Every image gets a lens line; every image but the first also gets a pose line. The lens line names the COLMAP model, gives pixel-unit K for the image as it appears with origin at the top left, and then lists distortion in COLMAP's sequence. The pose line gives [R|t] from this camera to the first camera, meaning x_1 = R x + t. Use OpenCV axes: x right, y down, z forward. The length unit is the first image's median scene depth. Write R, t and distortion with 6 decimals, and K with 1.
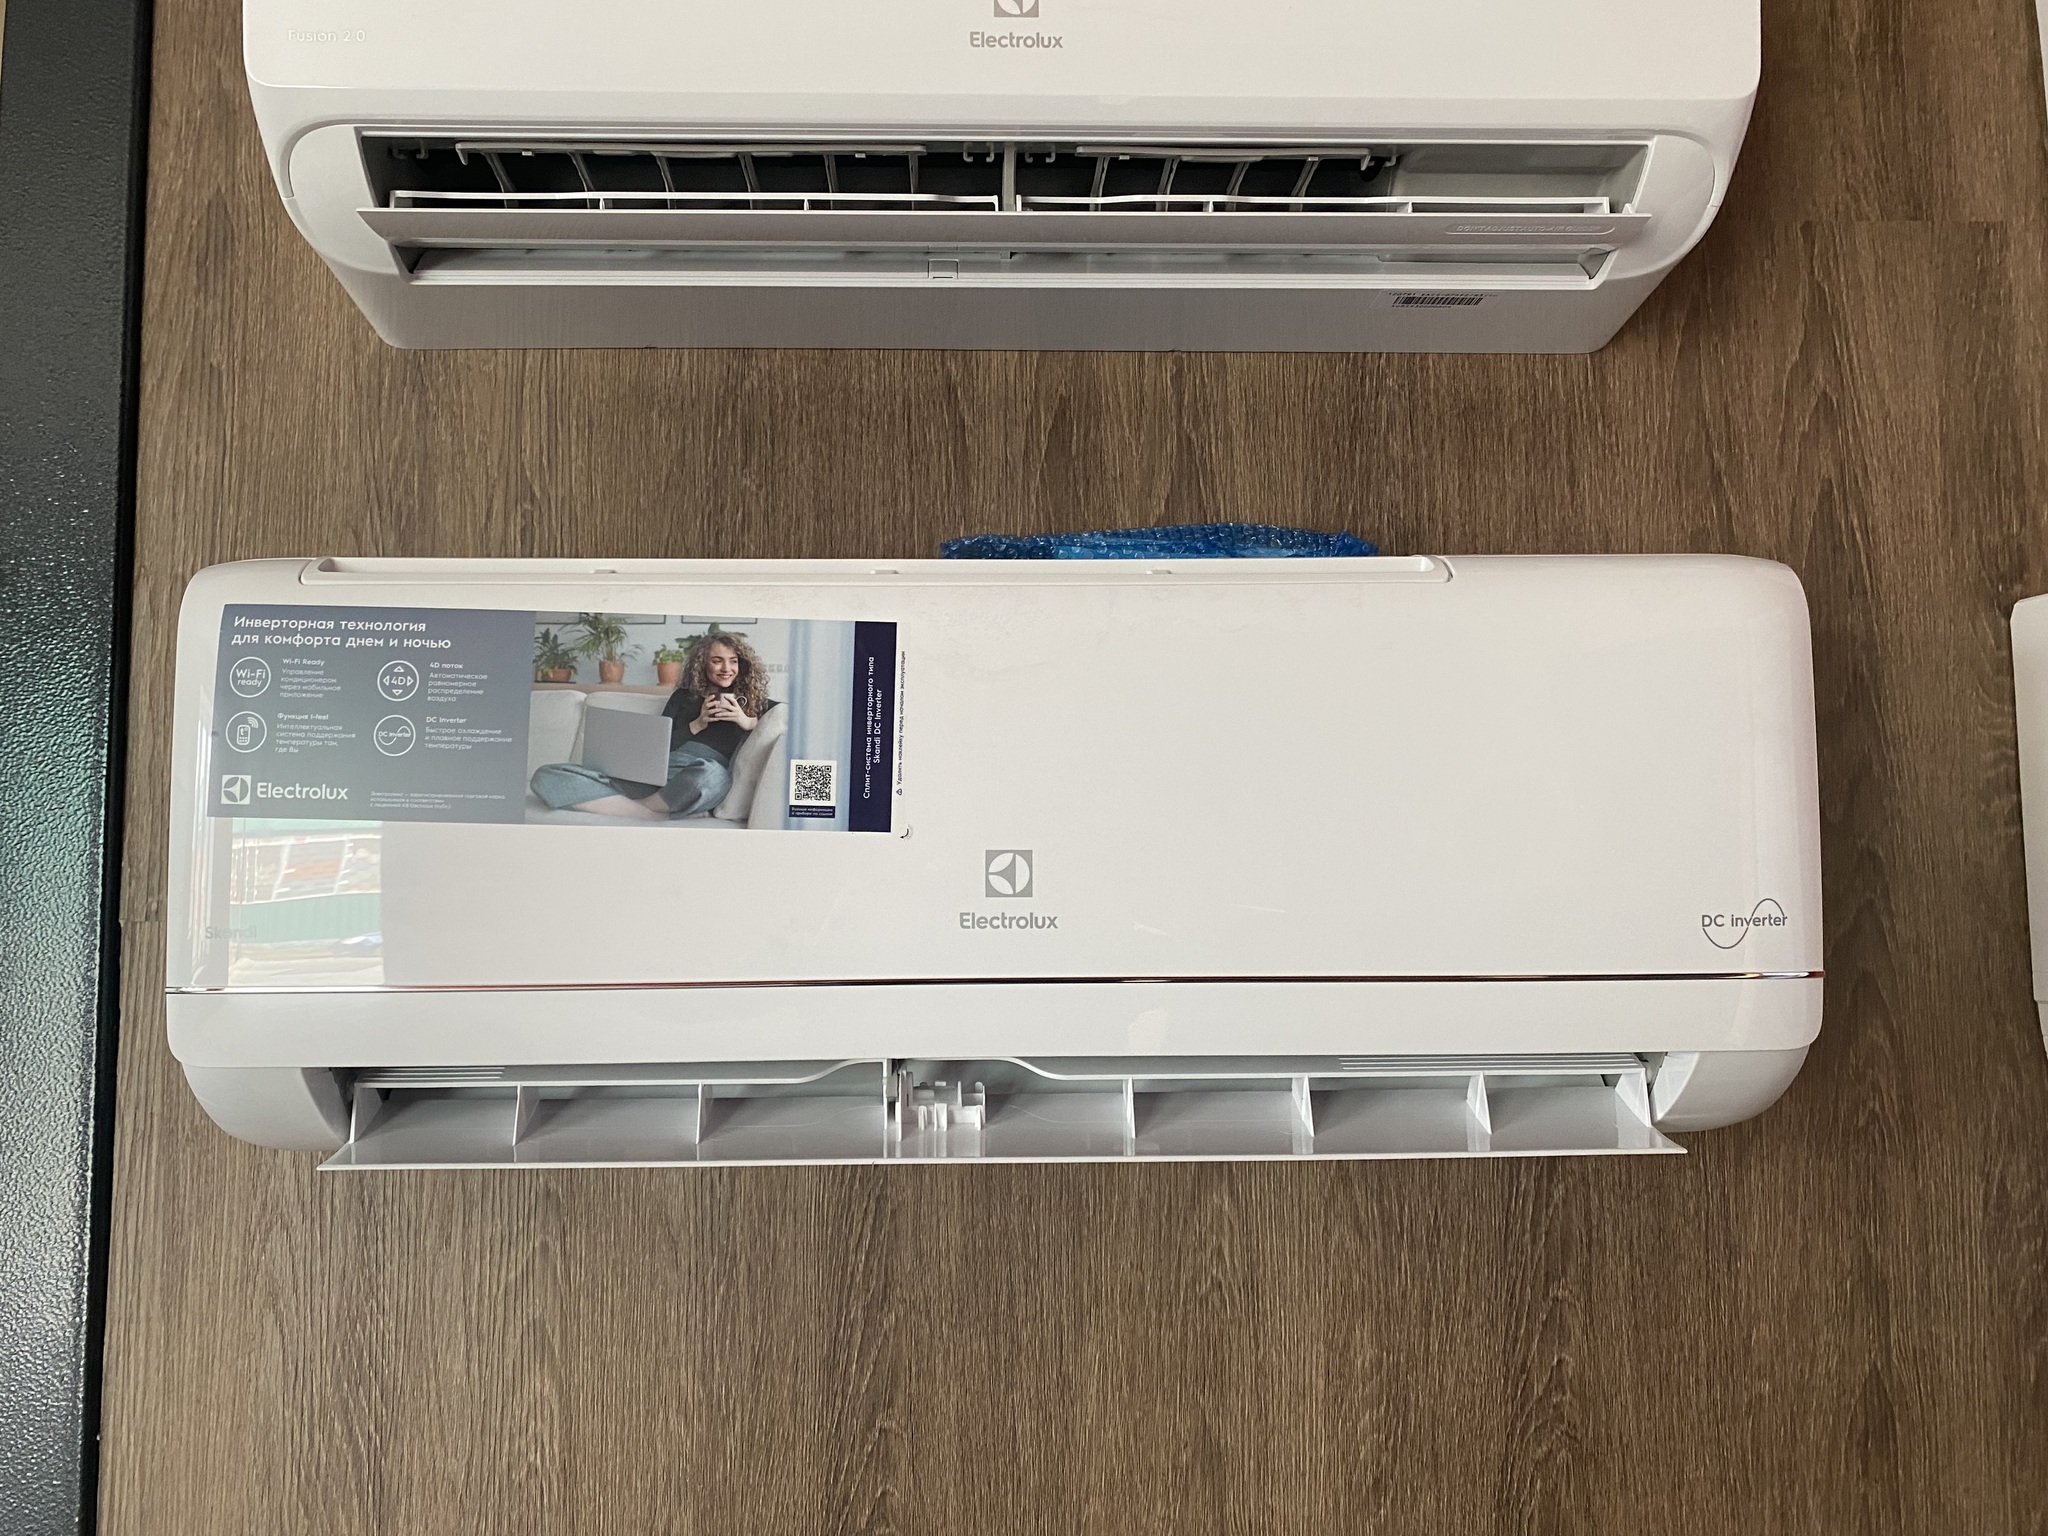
lens RADIAL K [[1564.5, 0, 1003.5], [0, 1564.5, 768.9], [0, 0, 1]] dist [0.016464, -0.015114]
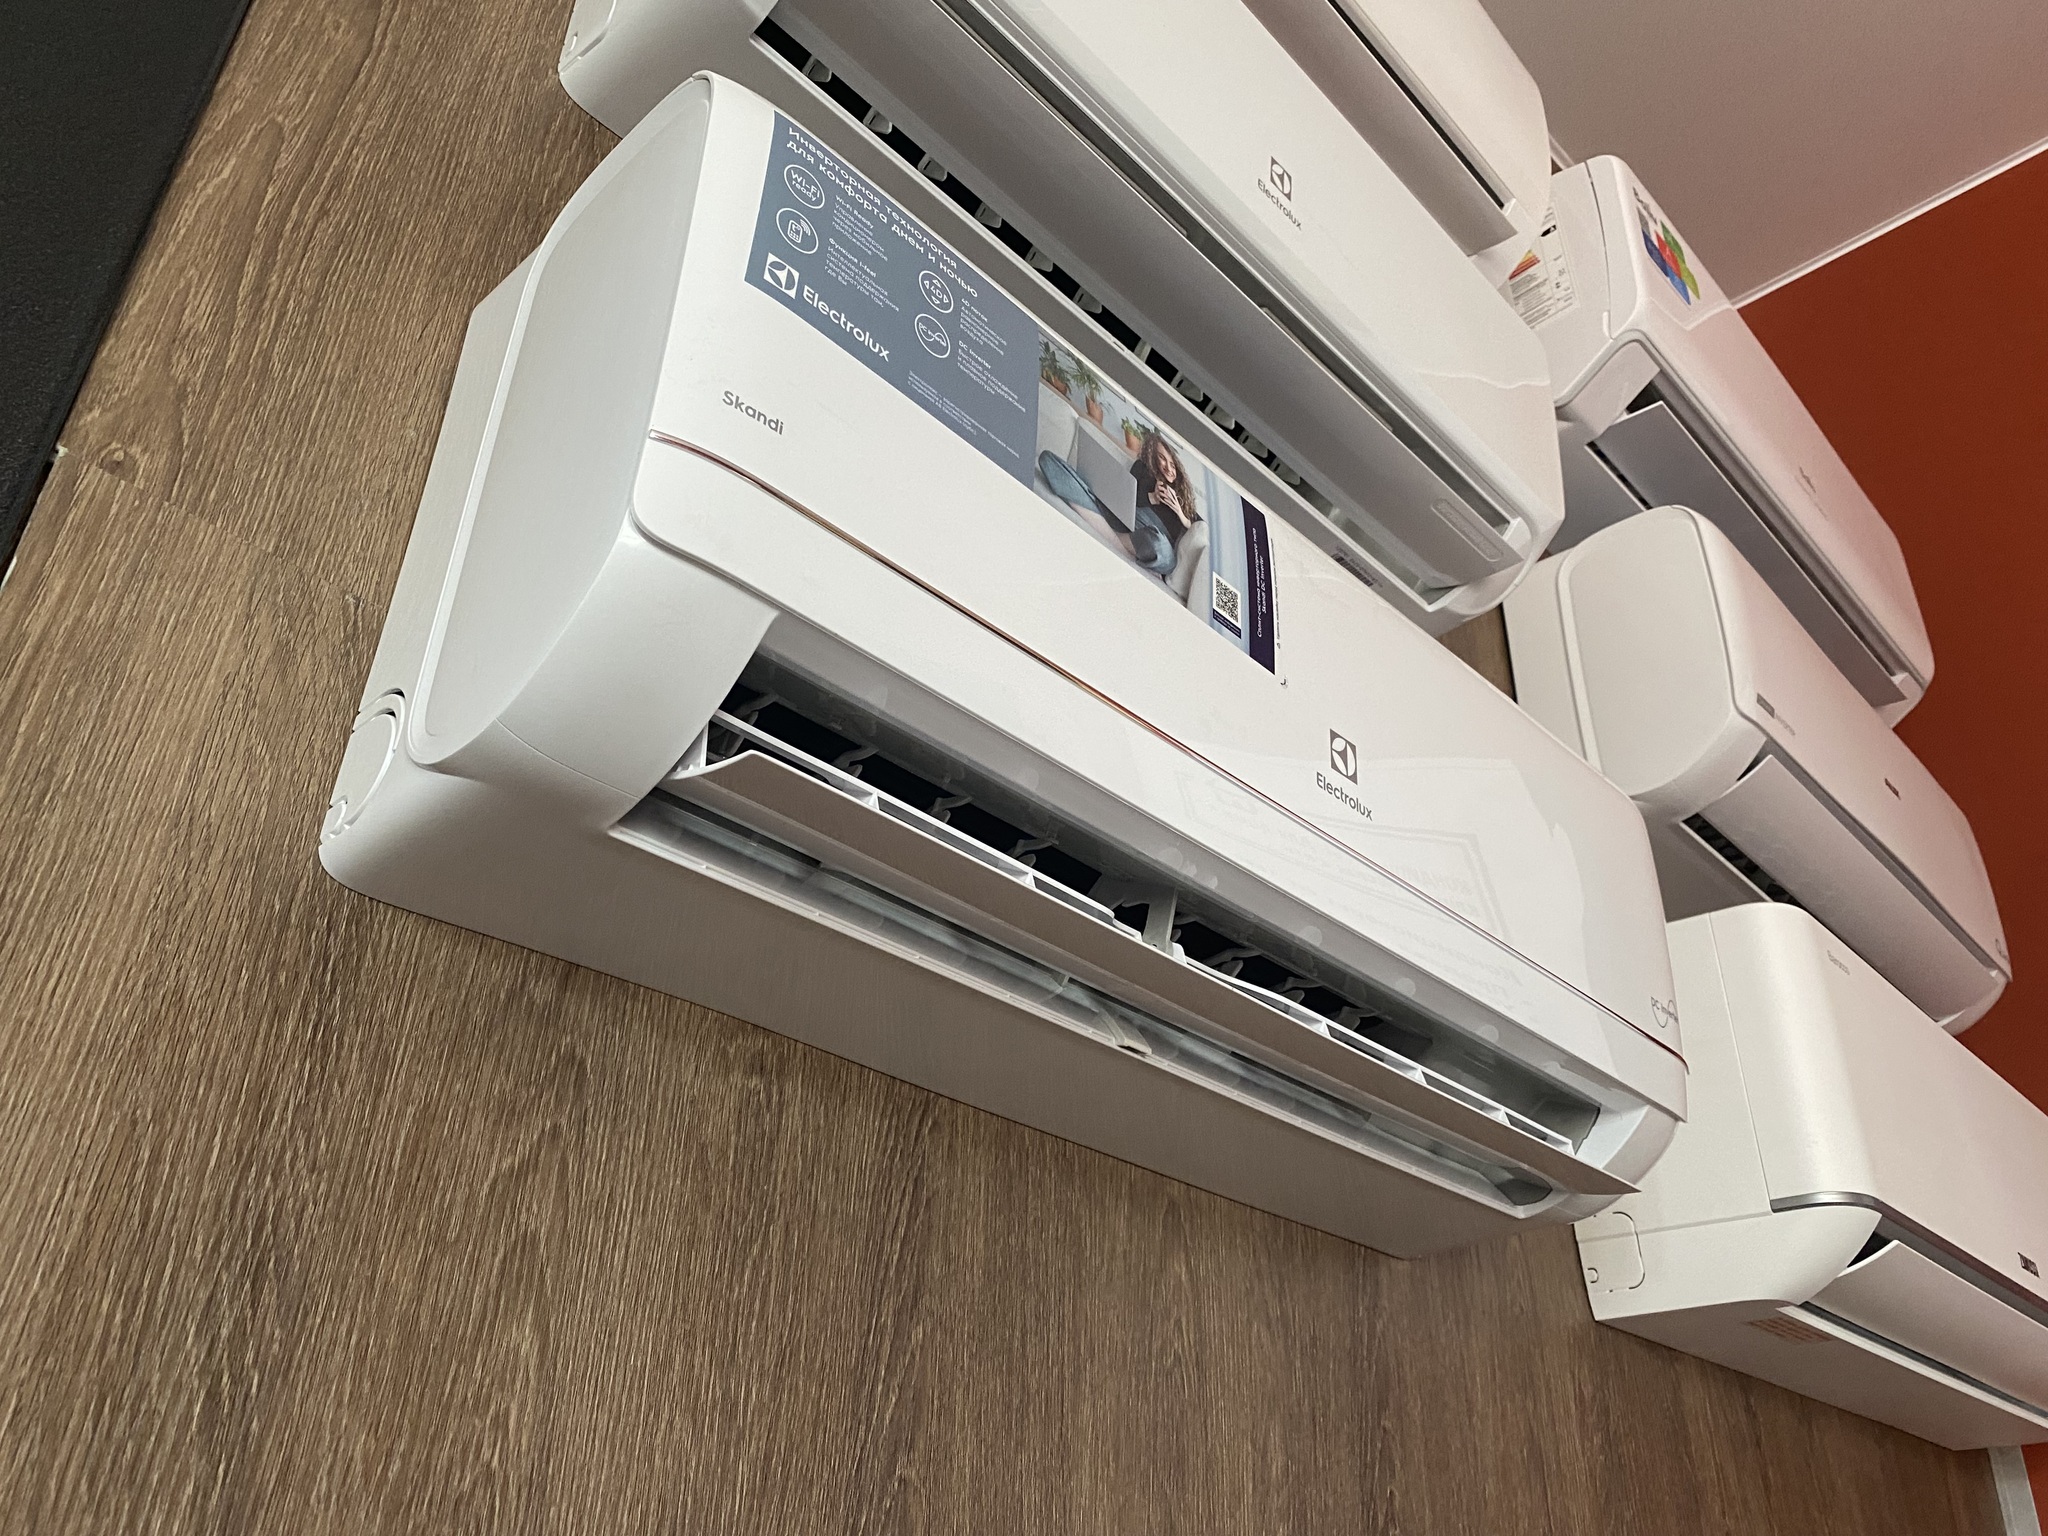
lens RADIAL K [[1564.5, 0, 1025.0], [0, 1564.5, 768.1], [0, 0, 1]] dist [0.016464, -0.015114]
pose [[0.713482, 0.379512, 0.588995, -0.579796], [-0.091349, 0.883820, -0.458822, 0.436992], [-0.694693, 0.273557, 0.665258, 0.344509]]
